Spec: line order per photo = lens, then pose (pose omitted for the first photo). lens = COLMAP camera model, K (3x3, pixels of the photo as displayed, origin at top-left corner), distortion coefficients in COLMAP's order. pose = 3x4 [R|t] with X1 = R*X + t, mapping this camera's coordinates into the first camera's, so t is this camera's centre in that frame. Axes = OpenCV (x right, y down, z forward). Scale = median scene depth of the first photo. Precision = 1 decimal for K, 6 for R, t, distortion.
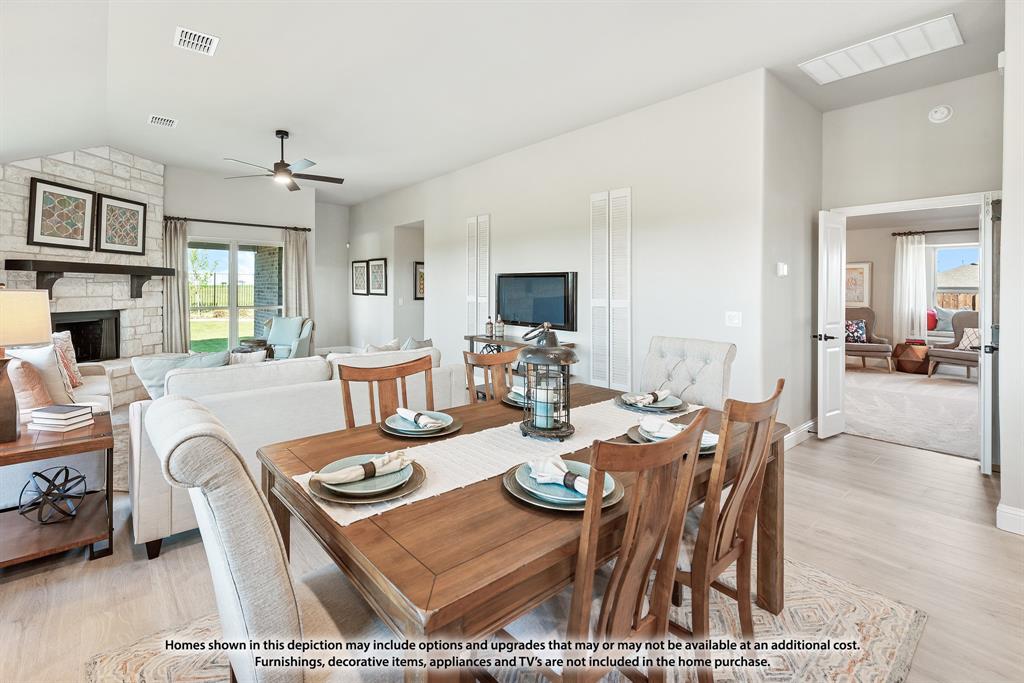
lens RADIAL K [[463.7, 0, 458.8], [0, 463.7, 290.6], [0, 0, 1]] dist [0.016078, -0.000275]
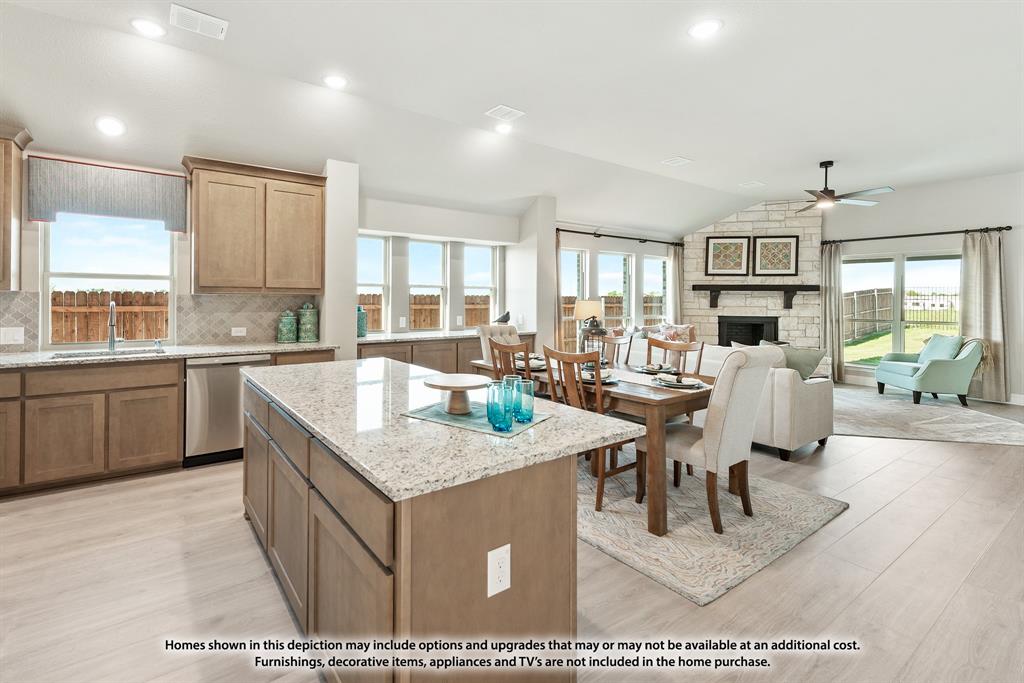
lens RADIAL K [[465.4, 0, 457.9], [0, 465.4, 299.9], [0, 0, 1]] dist [0.011903, -0.005062]
pose [[-0.073739, 0.000272, -0.997278, 0.754838], [-0.012139, 0.999926, 0.001170, 0.001062], [0.997204, 0.012193, -0.073730, 0.183790]]
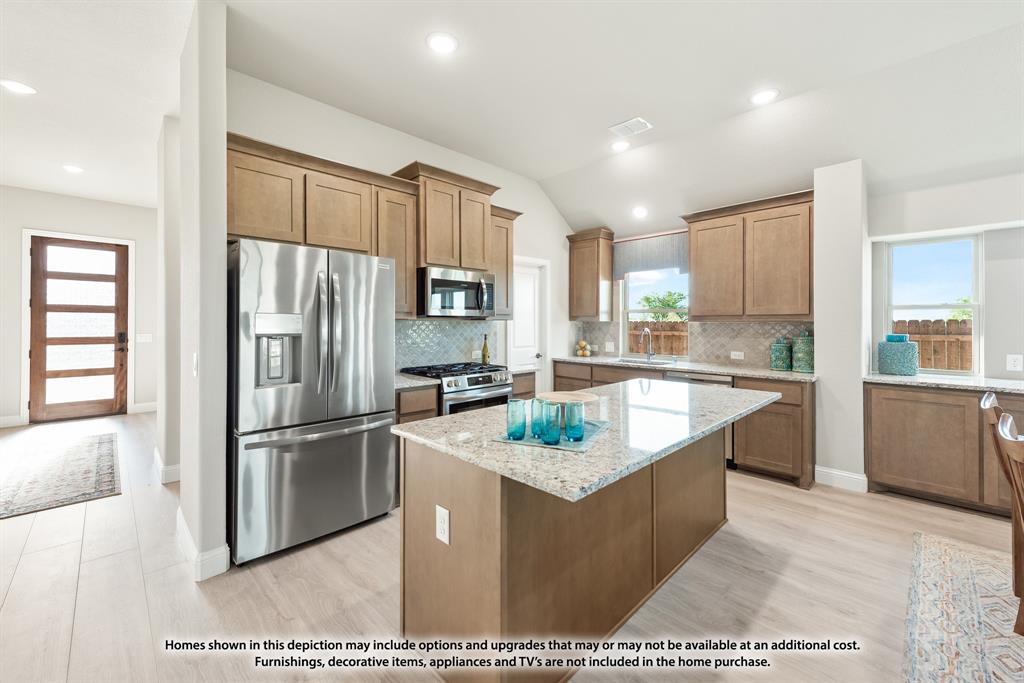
lens RADIAL K [[406.7, 0, 515.8], [0, 406.7, 322.3], [0, 0, 1]] dist [0.008418, -0.000230]
pose [[-0.993009, -0.005357, -0.117921, 0.497250], [-0.005359, 0.999986, -0.000300, 0.000525], [0.117921, 0.000334, -0.993023, 0.474465]]
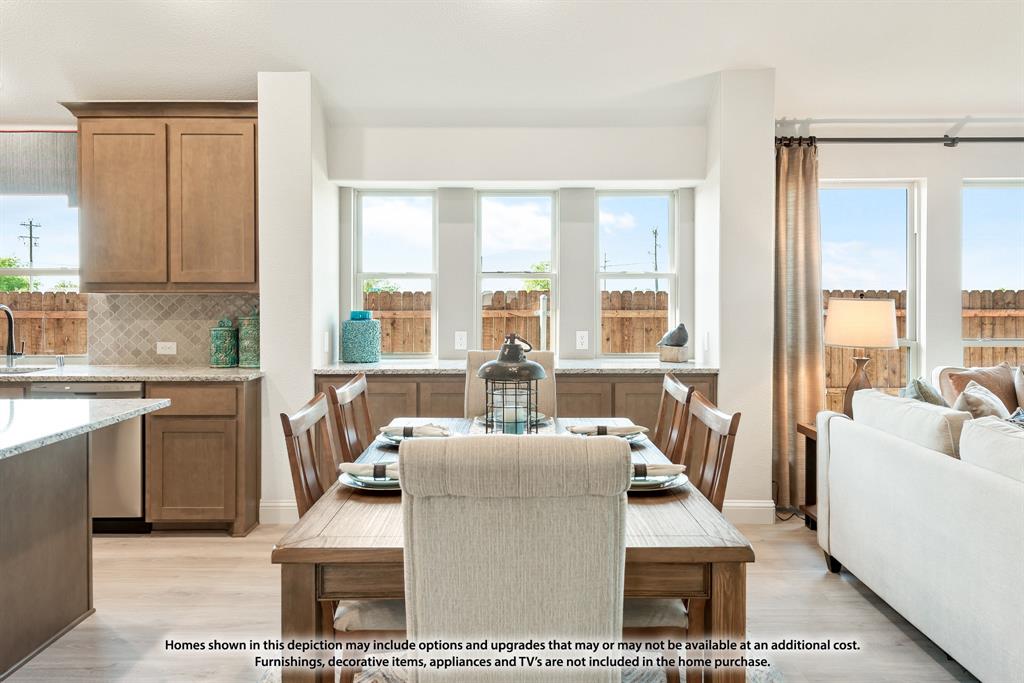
lens RADIAL K [[769.4, 0, 511.4], [0, 769.4, 309.0], [0, 0, 1]] dist [0.020094, -0.006461]
pose [[-0.616866, 0.008126, -0.787026, 0.447052], [-0.005505, 0.999878, 0.014638, -0.000212], [0.787049, 0.013362, -0.616746, 0.624834]]
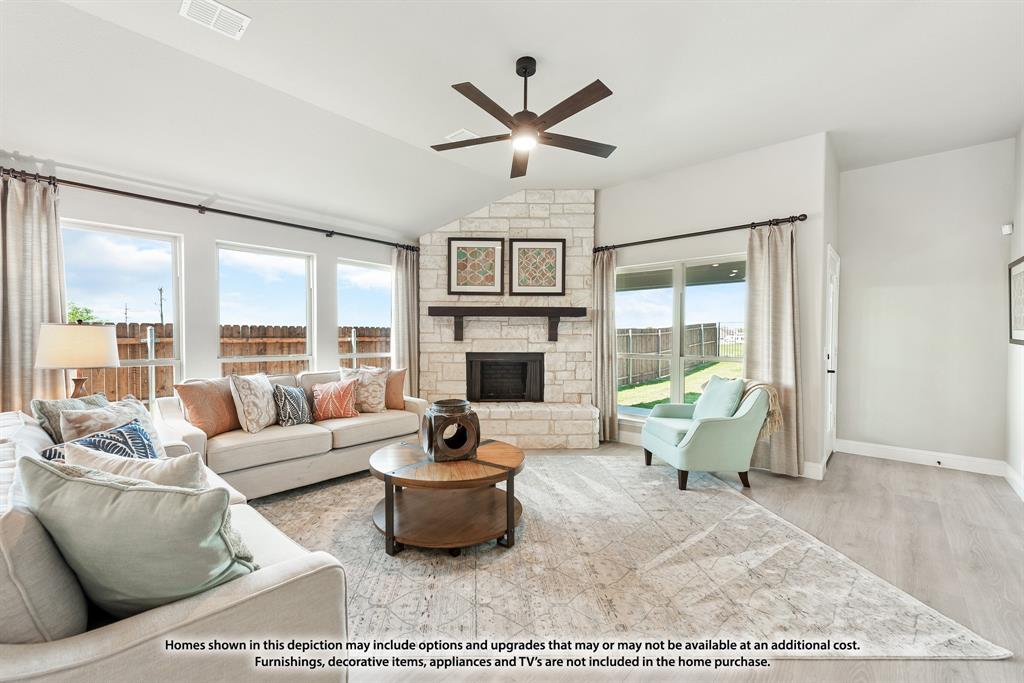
lens RADIAL K [[421.1, 0, 485.2], [0, 421.1, 343.6], [0, 0, 1]] dist [0.010185, -0.000284]
pose [[0.148131, 0.013775, -0.988872, 0.143979], [-0.006331, 0.999896, 0.012981, 0.011540], [0.988947, 0.004338, 0.148203, 0.803915]]
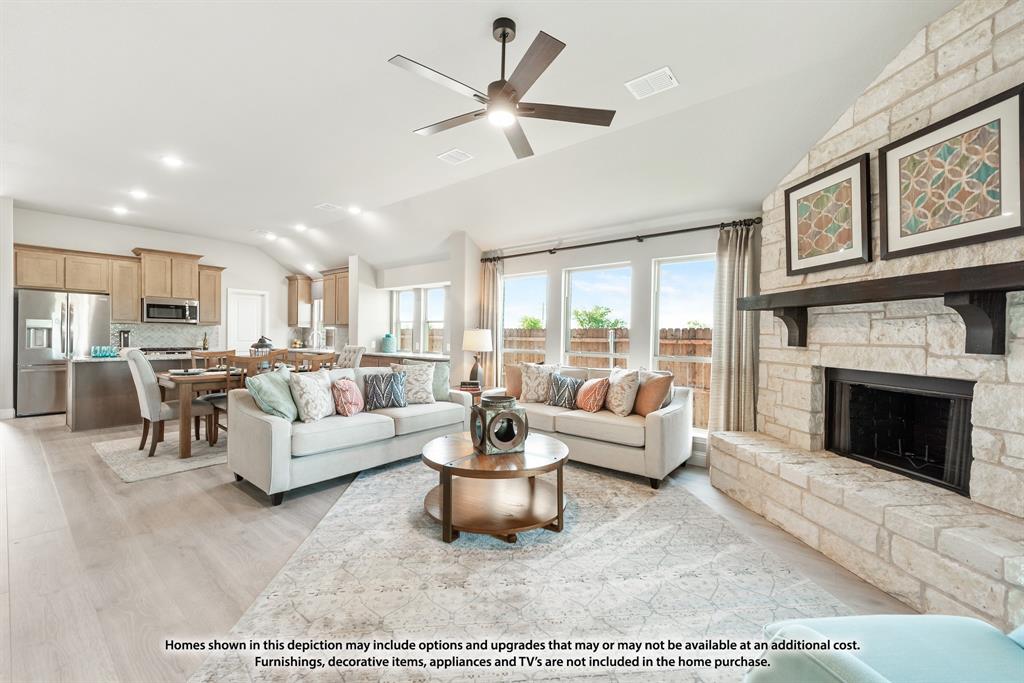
lens RADIAL K [[404.5, 0, 512.0], [0, 404.5, 341.5], [0, 0, 1]] dist [0.002612, -0.000210]
pose [[-0.972545, -0.013275, -0.232336, -0.261460], [-0.018291, 0.999644, 0.019447, 0.006901], [0.231995, 0.023163, -0.972441, 1.340598]]
